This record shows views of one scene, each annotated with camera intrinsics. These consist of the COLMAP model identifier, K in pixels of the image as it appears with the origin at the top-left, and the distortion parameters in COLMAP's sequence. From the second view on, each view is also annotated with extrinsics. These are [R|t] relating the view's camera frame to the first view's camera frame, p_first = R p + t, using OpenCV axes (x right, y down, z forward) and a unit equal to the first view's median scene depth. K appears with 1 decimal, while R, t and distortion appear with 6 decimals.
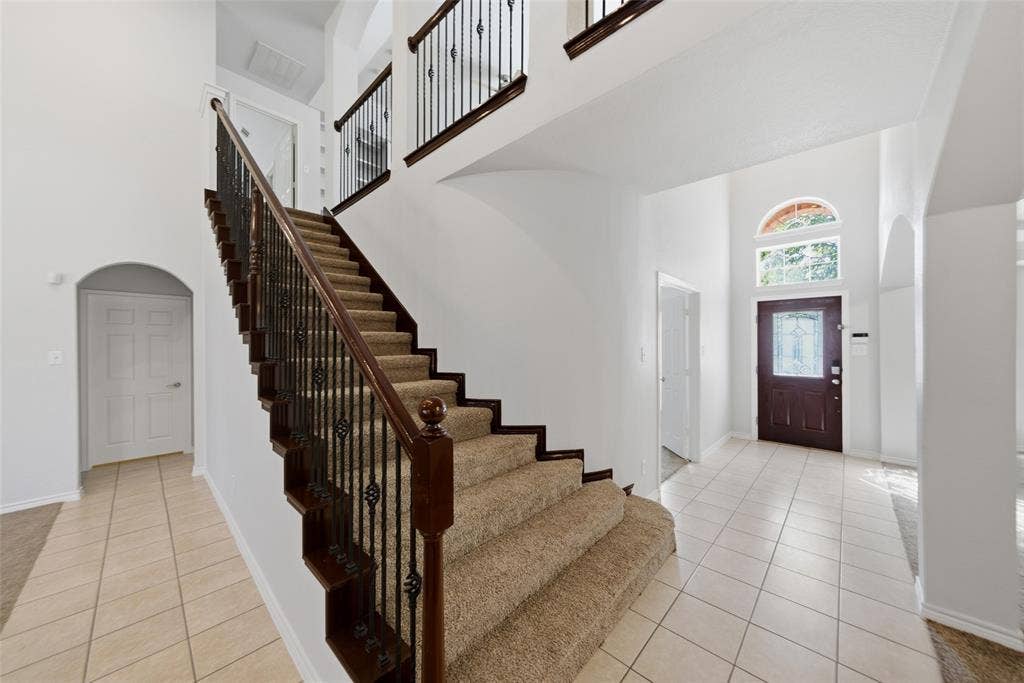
lens RADIAL K [[359.0, 0, 516.8], [0, 359.0, 341.6], [0, 0, 1]] dist [-0.009691, 0.002006]
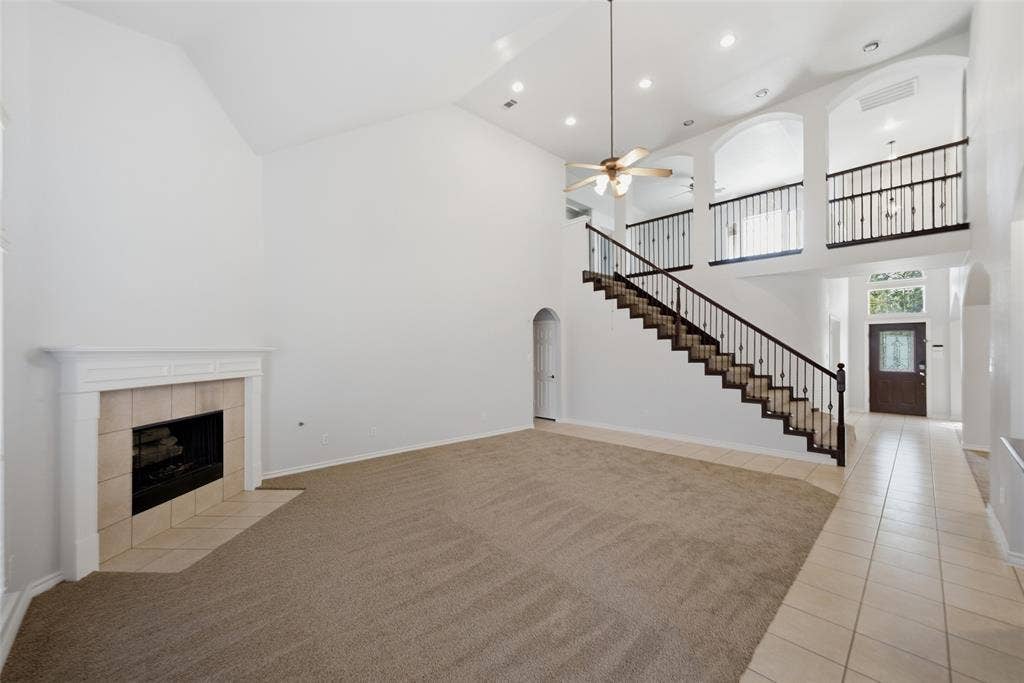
lens RADIAL K [[393.6, 0, 516.2], [0, 393.6, 347.5], [0, 0, 1]] dist [-0.007351, 0.001913]
pose [[0.998506, 0.001000, -0.054625, -1.118597], [-0.001234, 0.999990, -0.004258, -0.000537], [0.054620, 0.004319, 0.998498, -1.154431]]
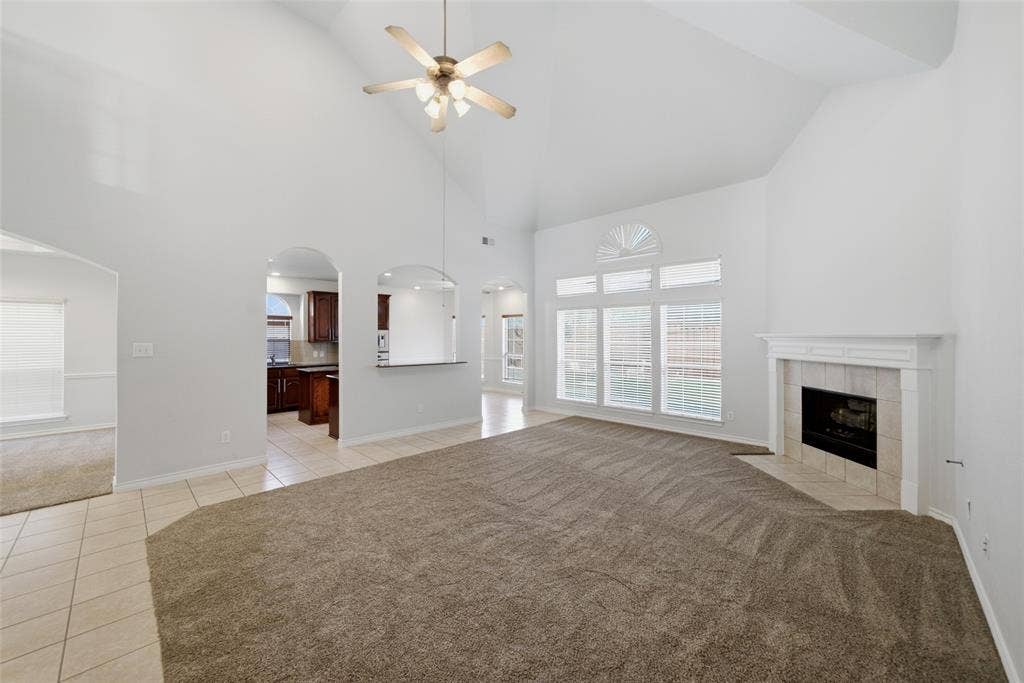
lens RADIAL K [[393.6, 0, 507.9], [0, 393.6, 334.3], [0, 0, 1]] dist [-0.007351, 0.001913]
pose [[-0.999869, 0.004658, 0.015506, -1.036827], [0.004555, 0.999967, -0.006655, 0.001986], [-0.015536, -0.006583, -0.999858, 0.876510]]
